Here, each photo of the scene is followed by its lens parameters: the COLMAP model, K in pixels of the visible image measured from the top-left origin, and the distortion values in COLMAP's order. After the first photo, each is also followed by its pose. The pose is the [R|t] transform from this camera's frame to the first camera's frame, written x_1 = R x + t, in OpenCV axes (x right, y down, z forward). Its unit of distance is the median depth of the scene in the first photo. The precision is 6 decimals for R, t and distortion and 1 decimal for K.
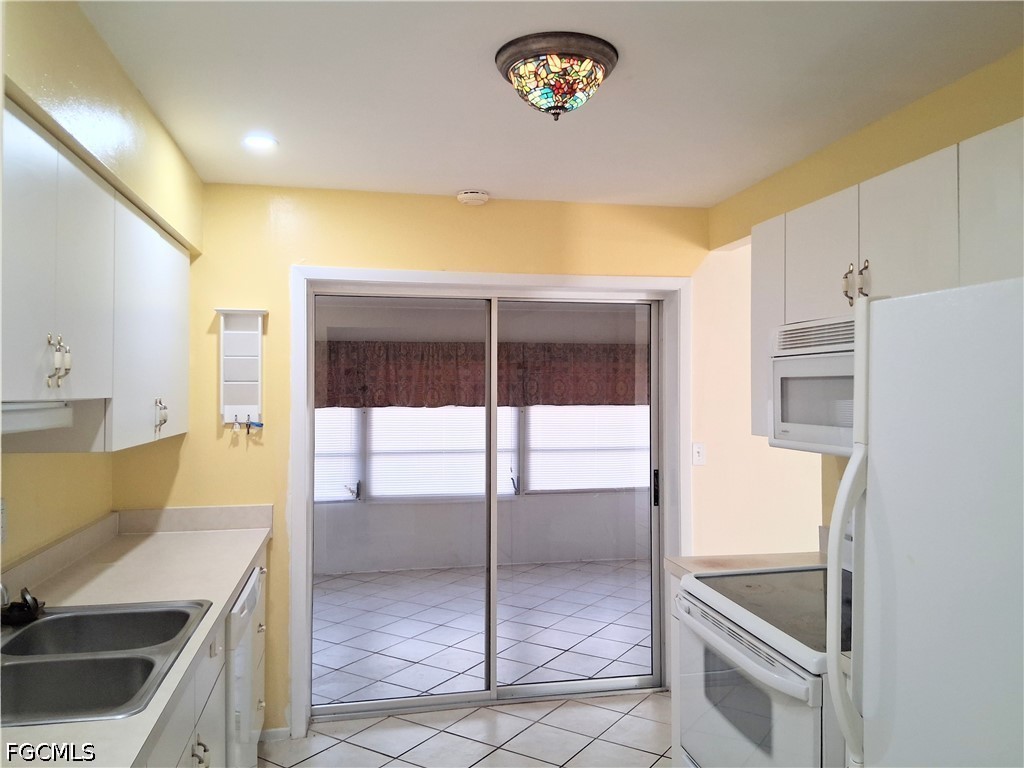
lens RADIAL K [[789.3, 0, 516.5], [0, 789.3, 383.3], [0, 0, 1]] dist [0.125815, -0.190593]
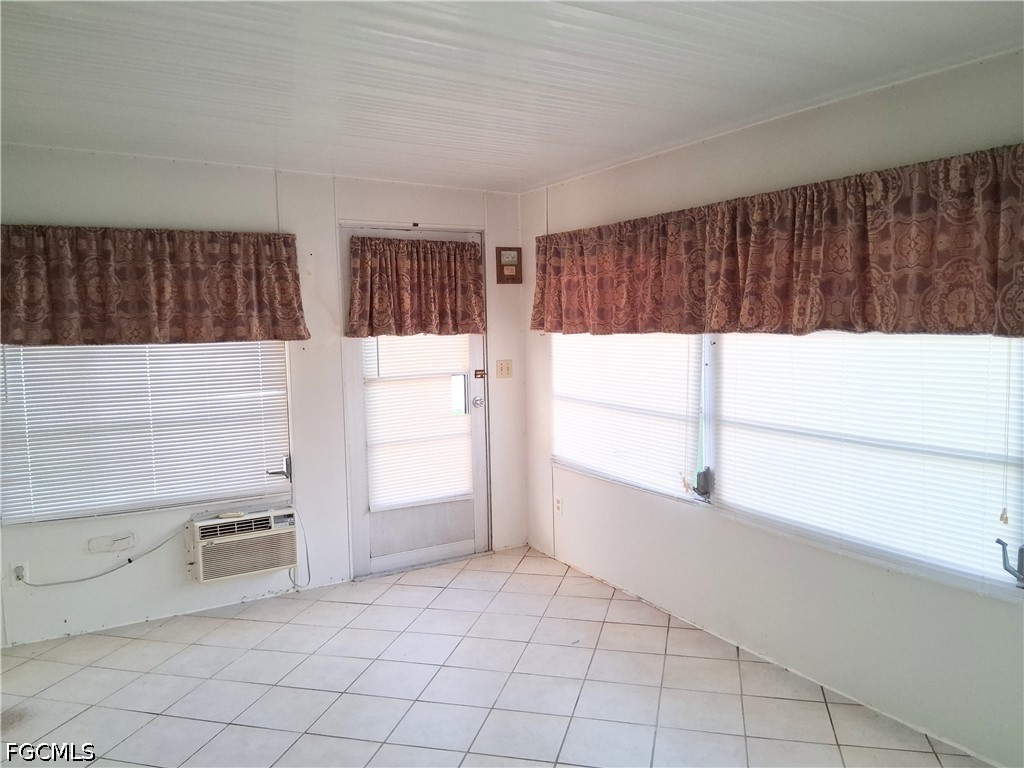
lens RADIAL K [[789.3, 0, 516.5], [0, 789.3, 383.3], [0, 0, 1]] dist [0.125815, -0.190593]
pose [[0.296093, 0.074979, -0.952212, 0.276623], [0.020576, 0.996182, 0.084839, 0.016315], [0.954937, -0.044713, 0.293420, 0.718640]]
